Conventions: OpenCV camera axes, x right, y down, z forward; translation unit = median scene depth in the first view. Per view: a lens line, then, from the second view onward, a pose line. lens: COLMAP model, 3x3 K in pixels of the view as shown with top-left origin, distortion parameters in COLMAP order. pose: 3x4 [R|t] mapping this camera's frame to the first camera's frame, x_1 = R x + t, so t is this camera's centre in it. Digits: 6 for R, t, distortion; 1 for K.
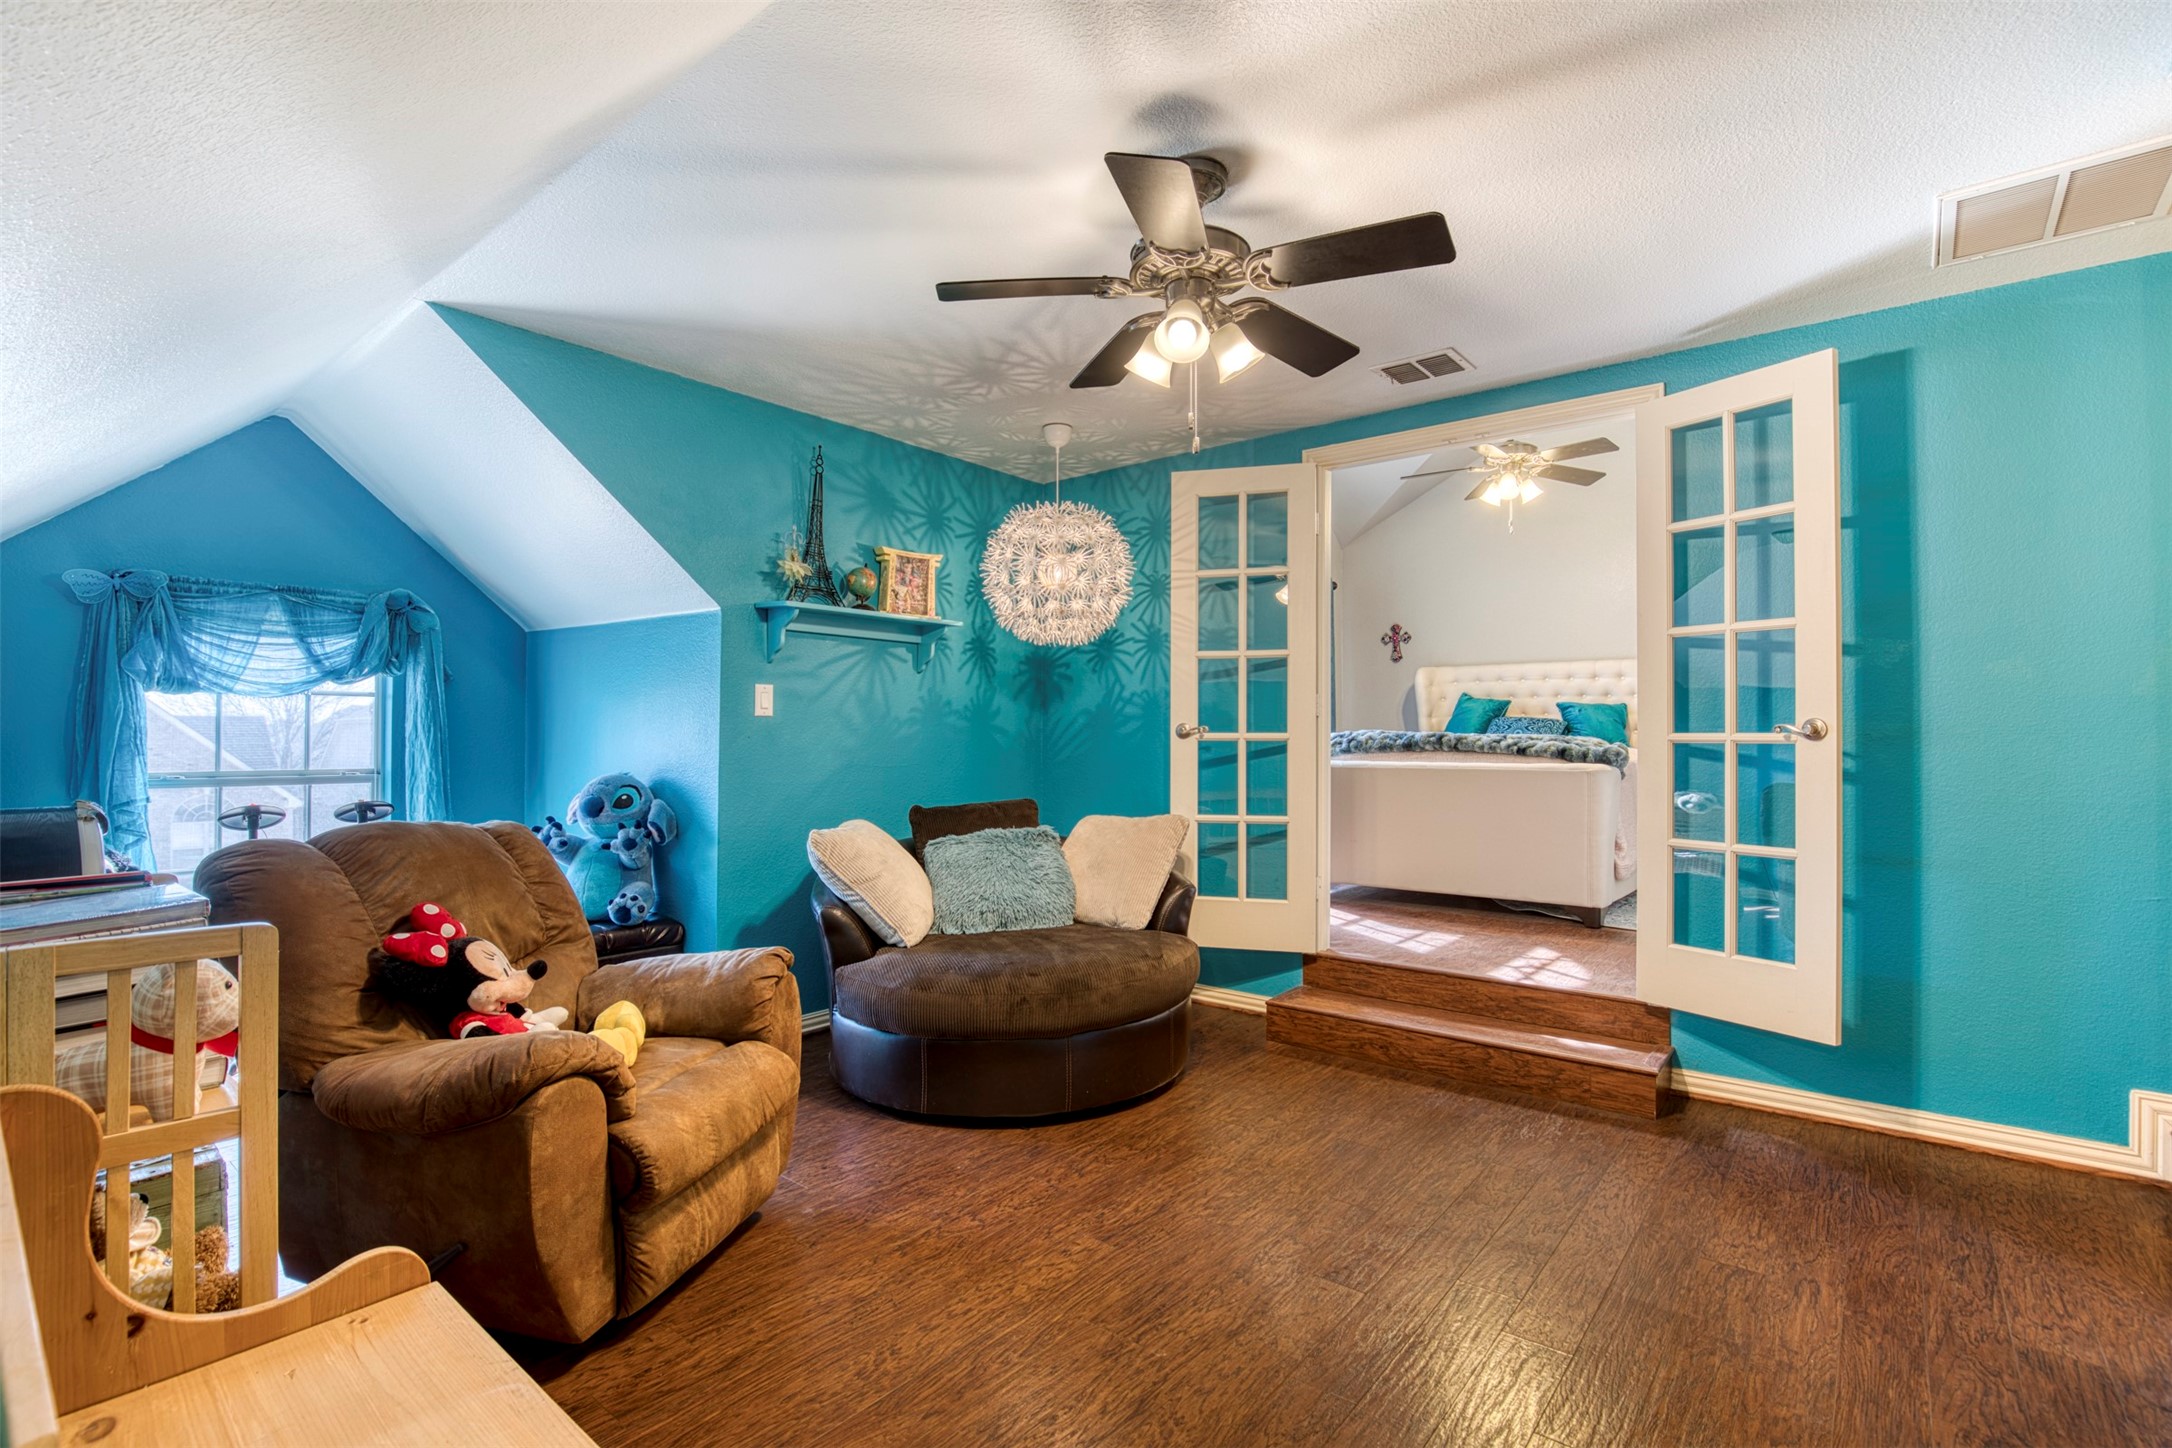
lens RADIAL K [[1002.2, 0, 1086.0], [0, 1002.2, 724.0], [0, 0, 1]] dist [-0.035531, -0.000082]
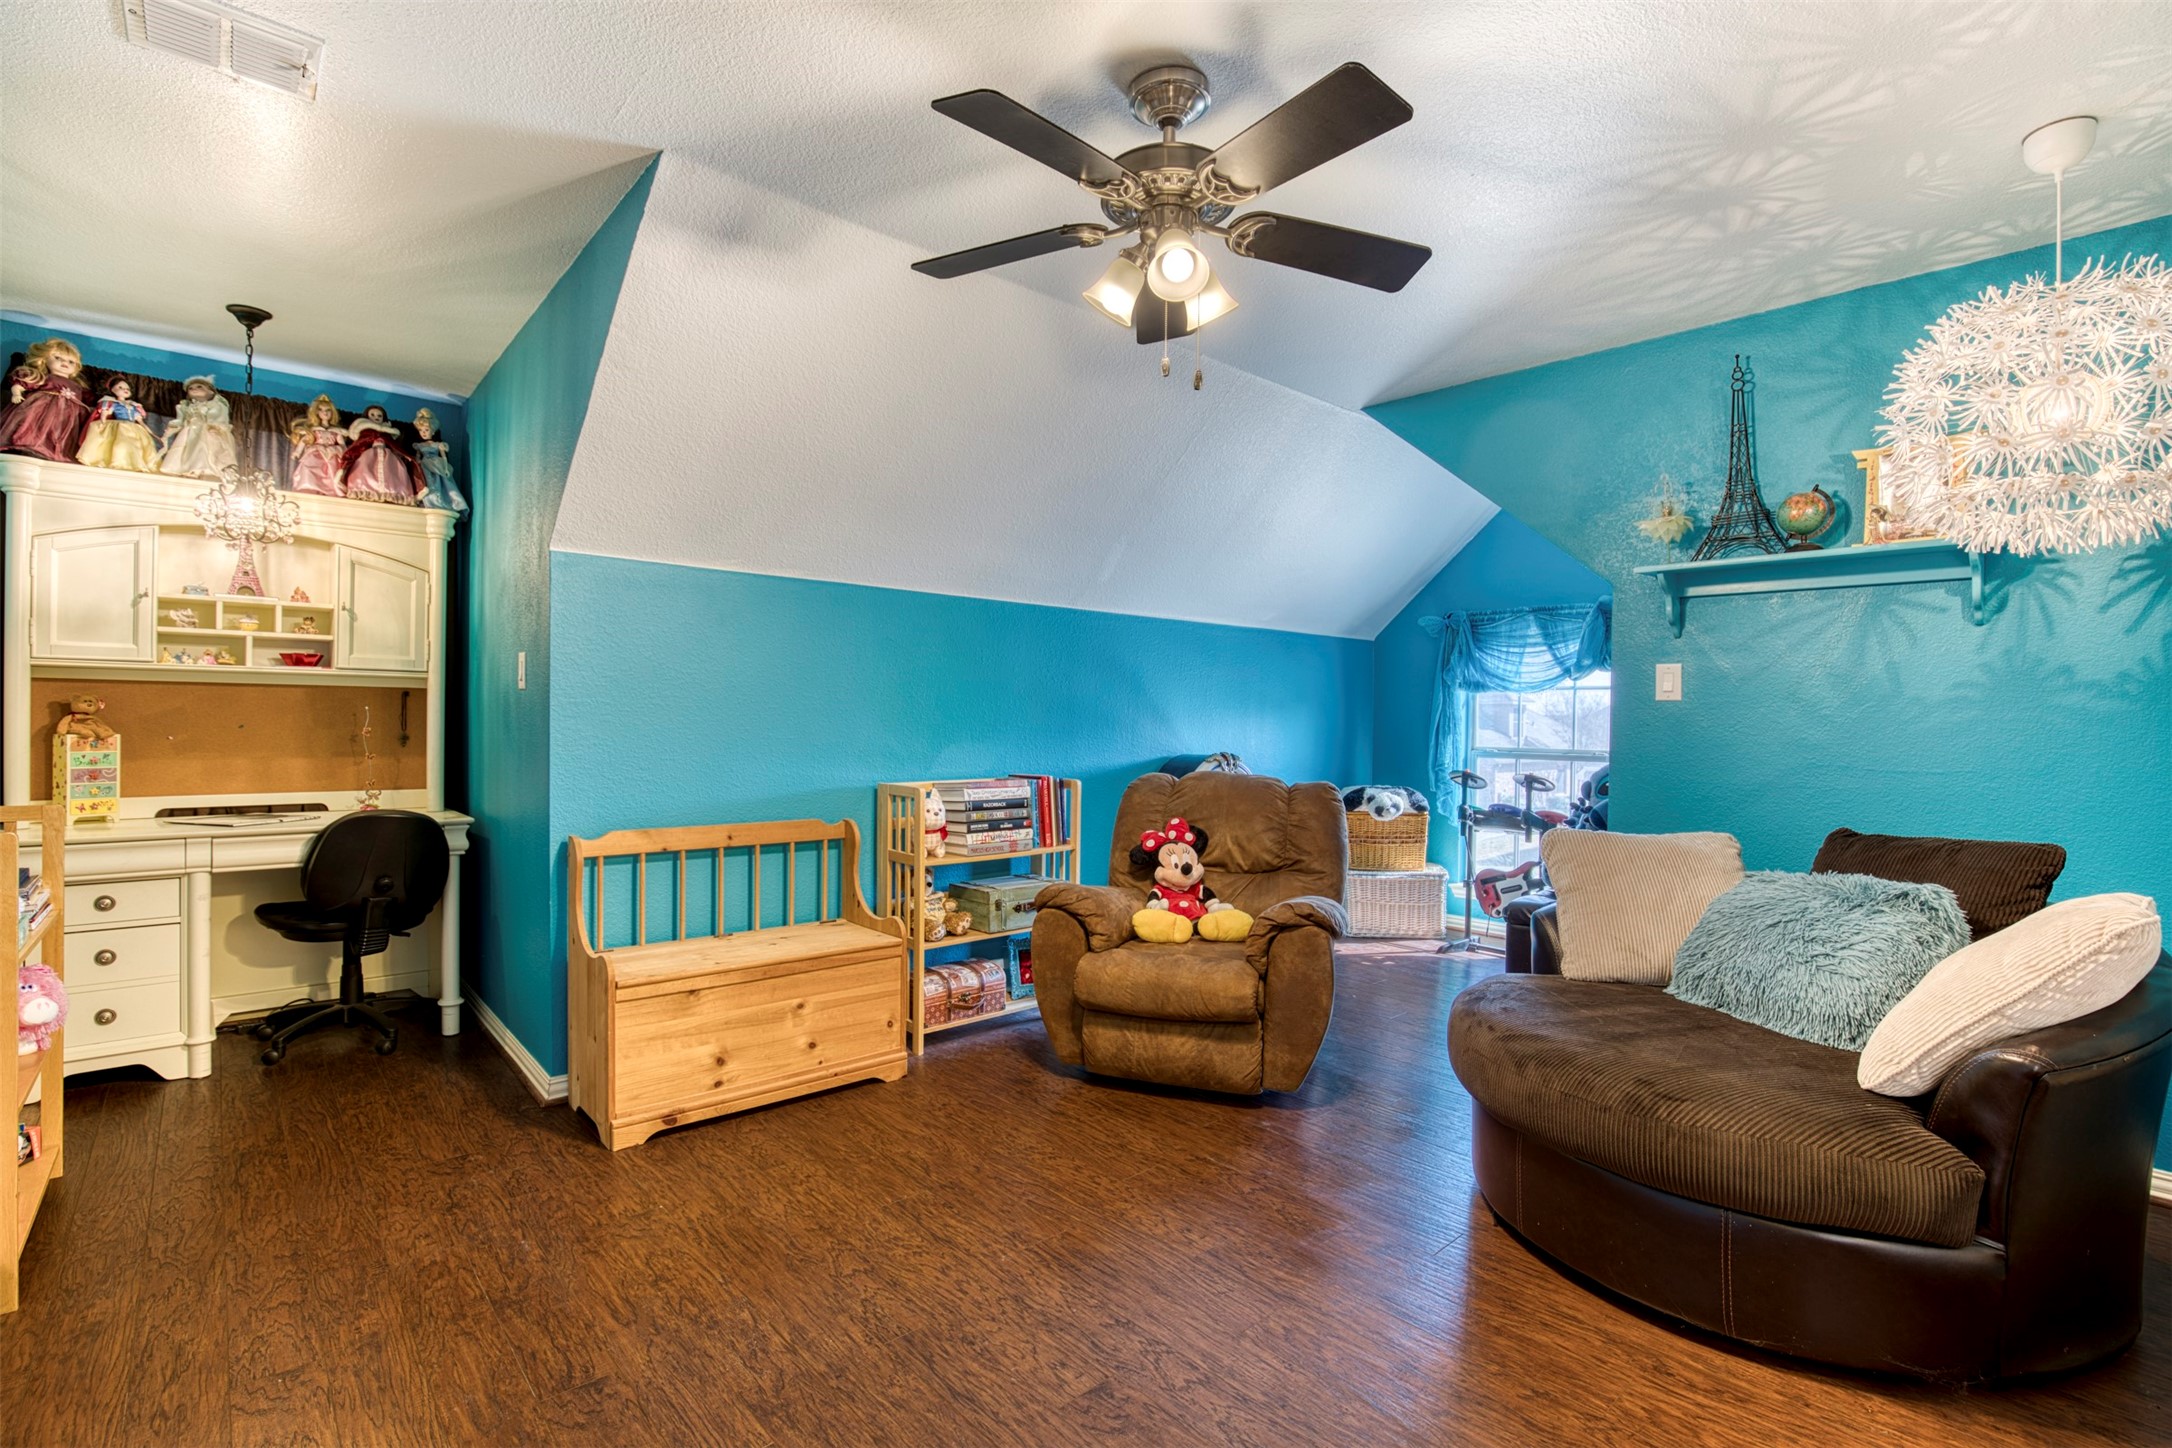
lens RADIAL K [[1002.2, 0, 1086.0], [0, 1002.2, 724.0], [0, 0, 1]] dist [-0.035531, -0.000082]
pose [[-0.155584, 0.003974, -0.987815, 0.566109], [0.001933, 0.999991, 0.003718, 0.007754], [0.987821, -0.001331, -0.155590, 0.602992]]
